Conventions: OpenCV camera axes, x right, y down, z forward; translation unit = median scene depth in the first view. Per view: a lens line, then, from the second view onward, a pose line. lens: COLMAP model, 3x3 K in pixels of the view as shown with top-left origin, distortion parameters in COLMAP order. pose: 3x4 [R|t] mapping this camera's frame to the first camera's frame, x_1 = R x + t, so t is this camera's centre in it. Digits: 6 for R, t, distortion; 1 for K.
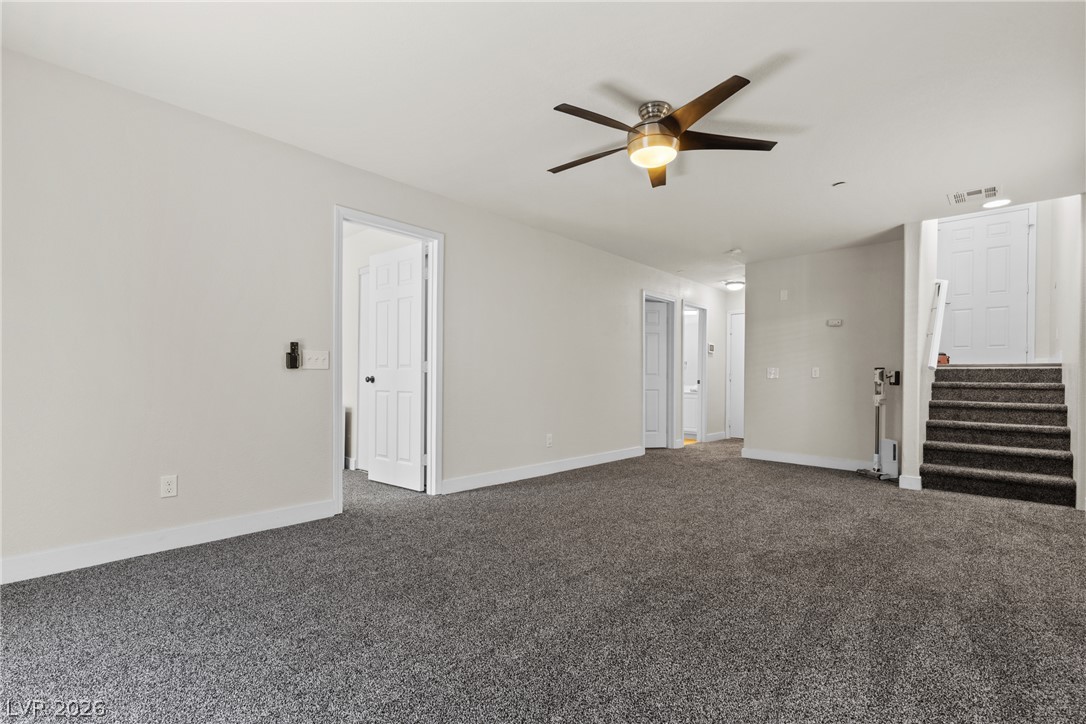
lens RADIAL K [[493.9, 0, 547.4], [0, 493.9, 366.2], [0, 0, 1]] dist [-0.000162, -0.000175]
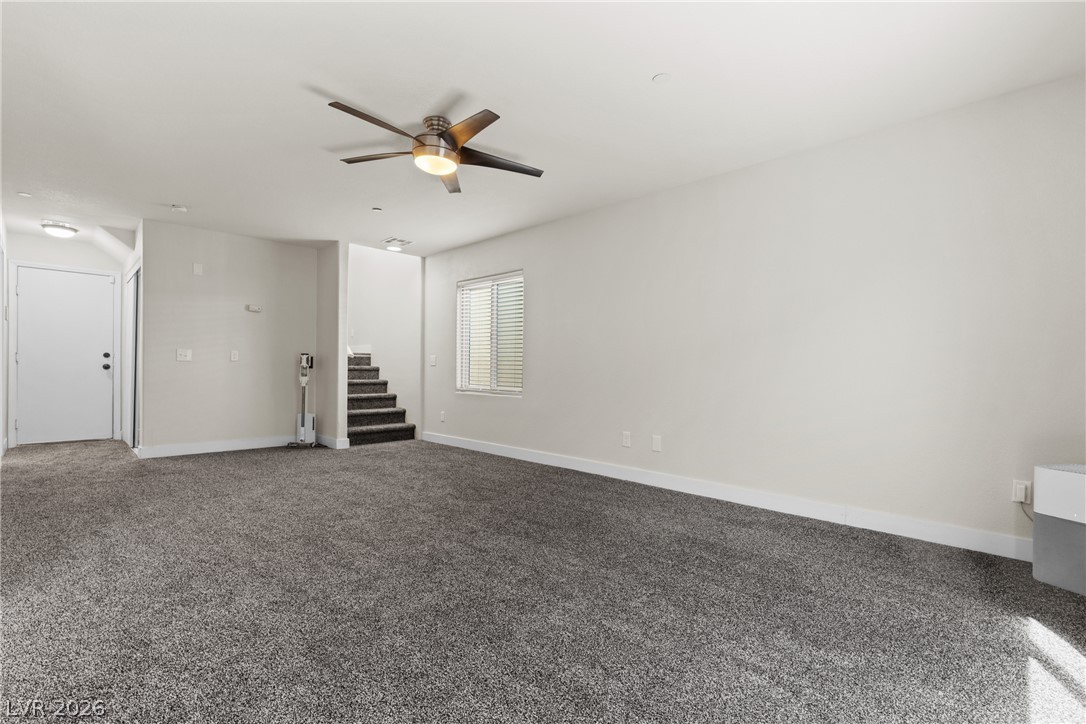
lens RADIAL K [[493.9, 0, 547.4], [0, 493.9, 366.2], [0, 0, 1]] dist [-0.000162, -0.000175]
pose [[0.027080, -0.004144, 0.999625, -0.547856], [-0.038604, 0.999241, 0.005188, 0.005136], [-0.998888, -0.038730, 0.026899, 0.438825]]
